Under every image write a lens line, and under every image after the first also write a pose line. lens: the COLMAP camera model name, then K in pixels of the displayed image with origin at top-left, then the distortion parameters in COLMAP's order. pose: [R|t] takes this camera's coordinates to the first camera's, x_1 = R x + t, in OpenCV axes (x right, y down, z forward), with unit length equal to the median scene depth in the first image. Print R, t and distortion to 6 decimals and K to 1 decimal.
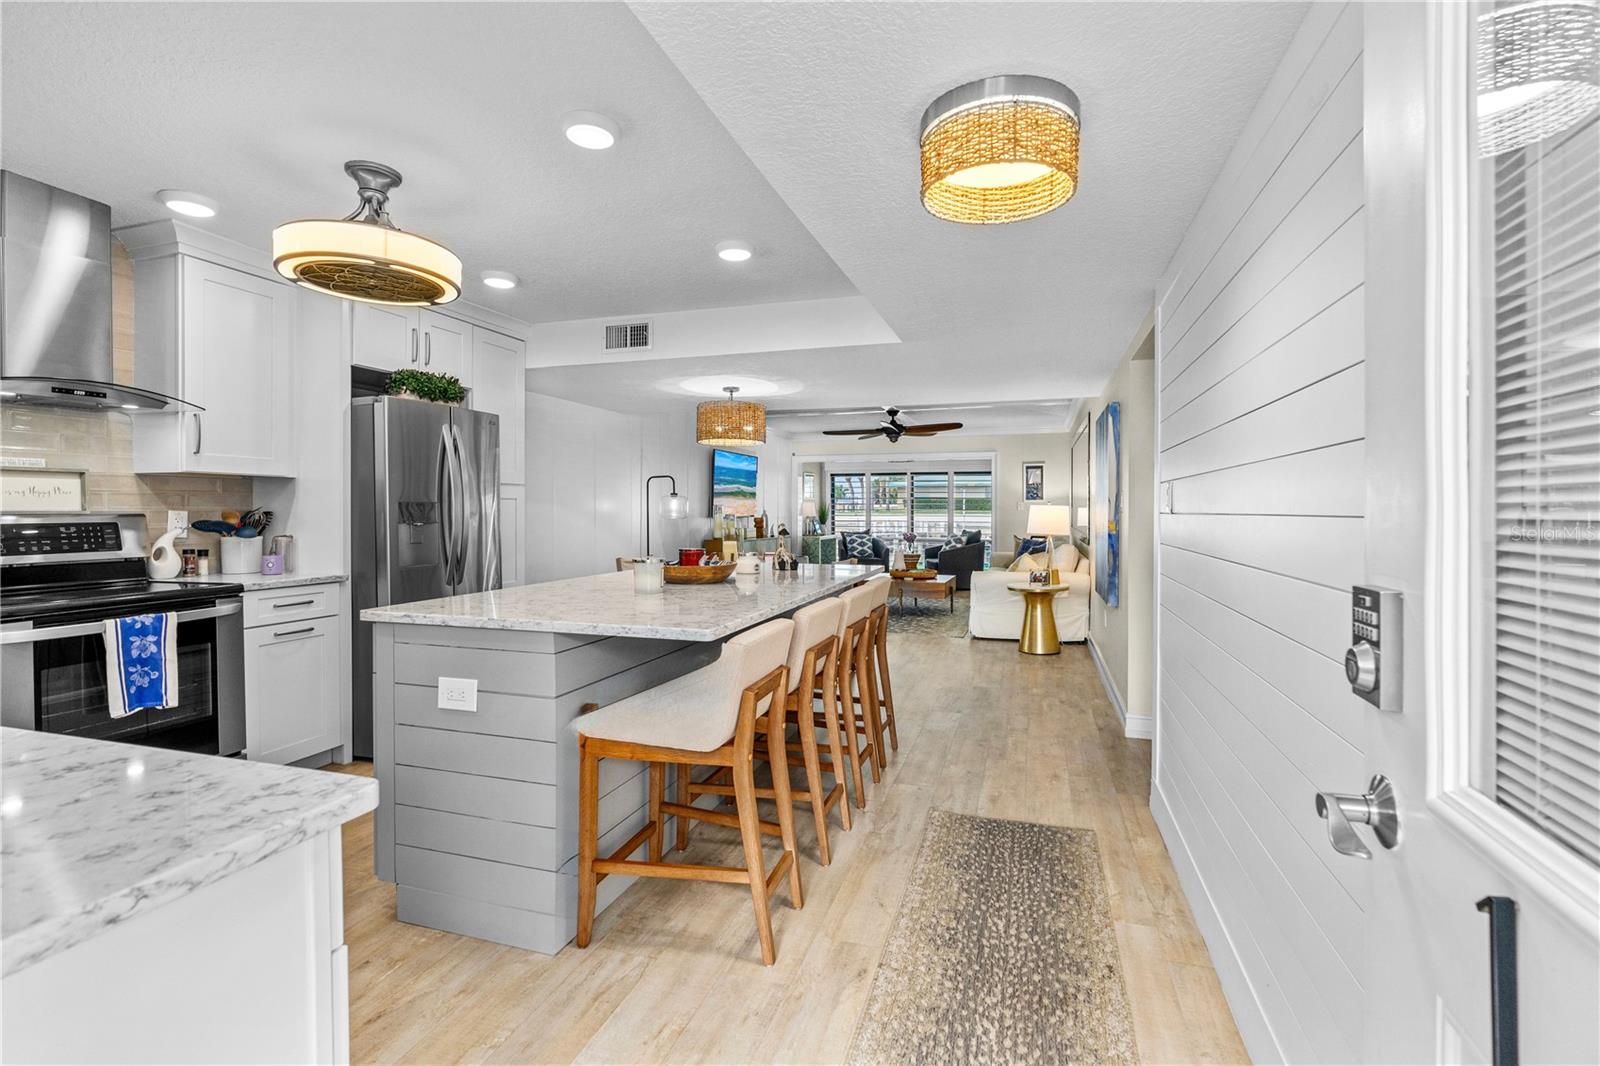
lens RADIAL K [[748.9, 0, 814.9], [0, 748.9, 539.8], [0, 0, 1]] dist [-0.010944, 0.004020]
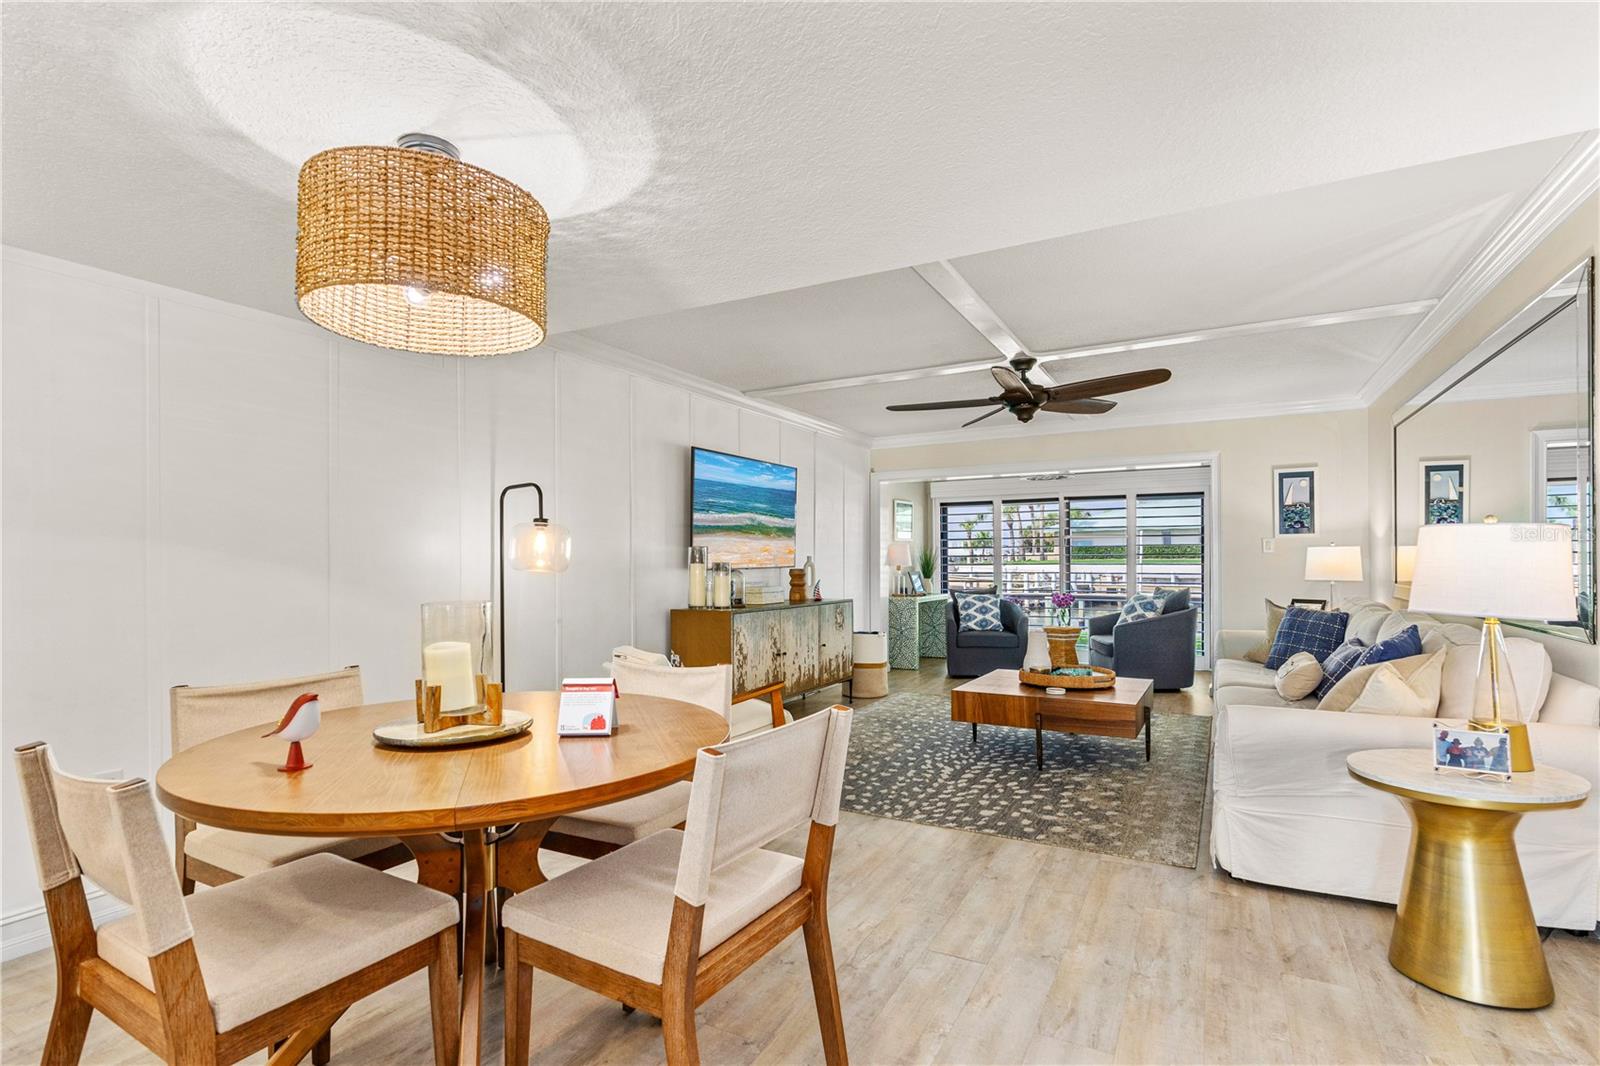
lens RADIAL K [[748.9, 0, 795.6], [0, 748.9, 561.4], [0, 0, 1]] dist [-0.010944, 0.004020]
pose [[0.974830, -0.006960, -0.222842, 0.054419], [-0.001686, 0.999254, -0.038586, -0.011269], [0.222944, 0.037990, 0.974091, 0.381468]]
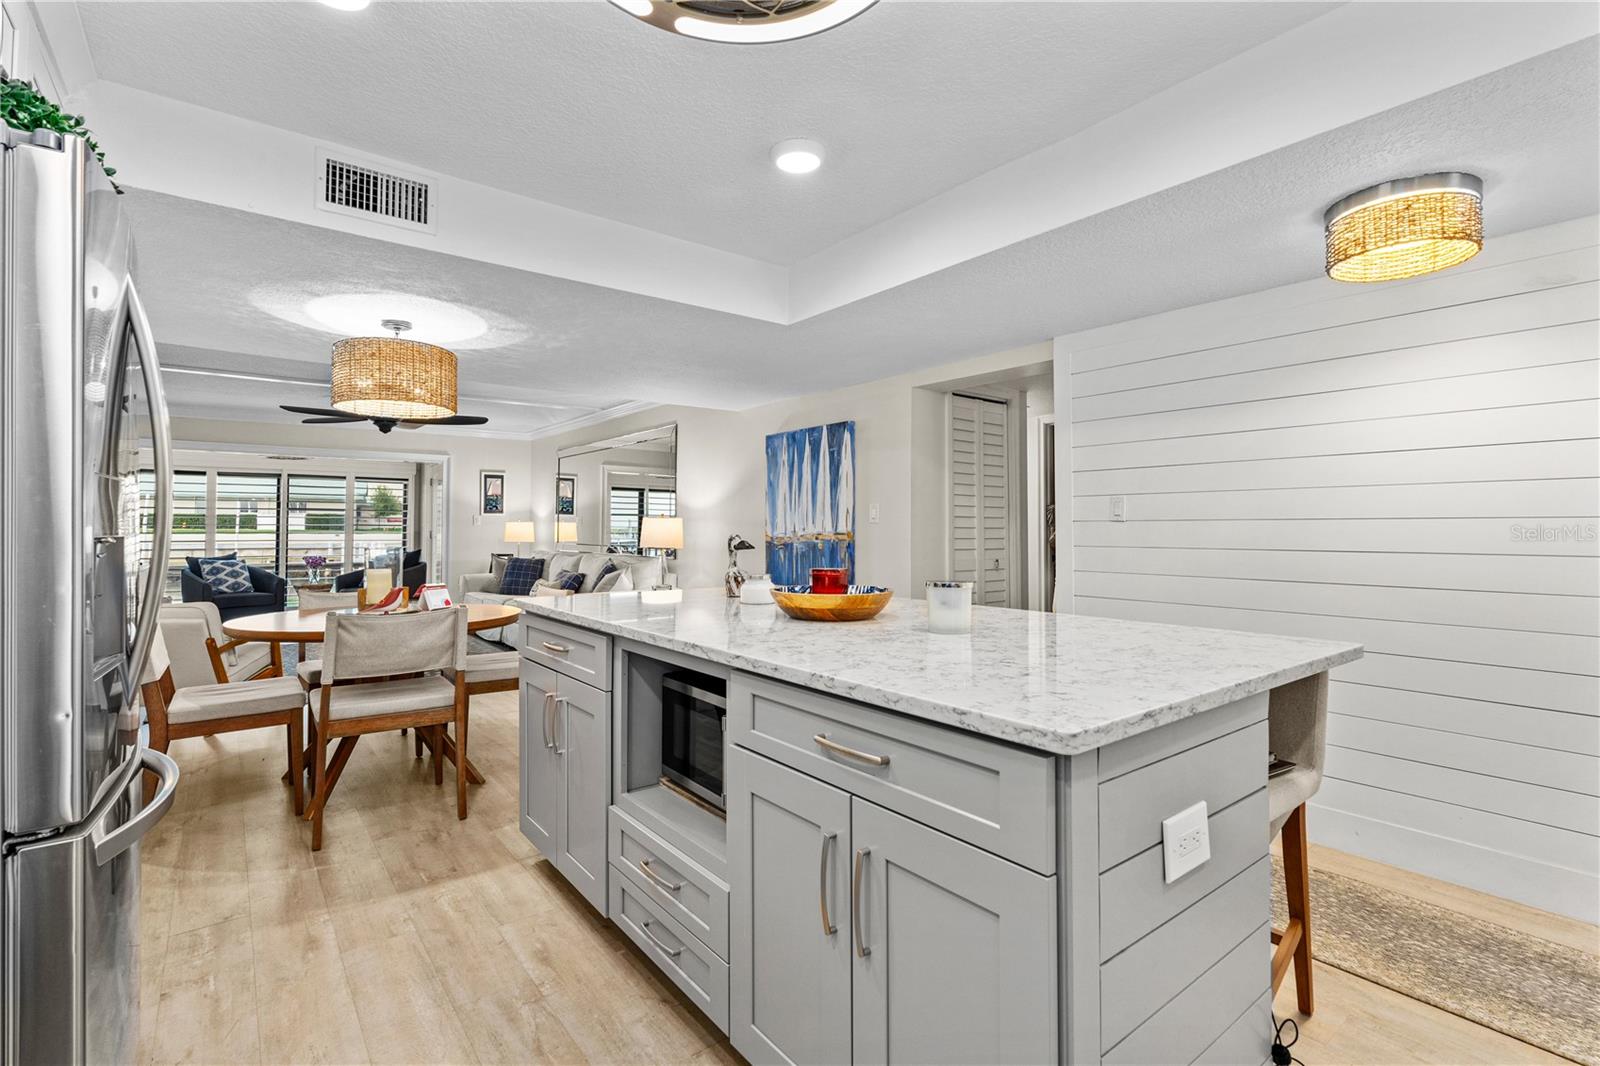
lens RADIAL K [[748.9, 0, 817.3], [0, 748.9, 511.9], [0, 0, 1]] dist [-0.010944, 0.004020]
pose [[0.572983, 0.018473, 0.819359, -0.210758], [0.032900, 0.998422, -0.045517, -0.002579], [-0.818907, 0.053038, 0.571471, 0.182984]]
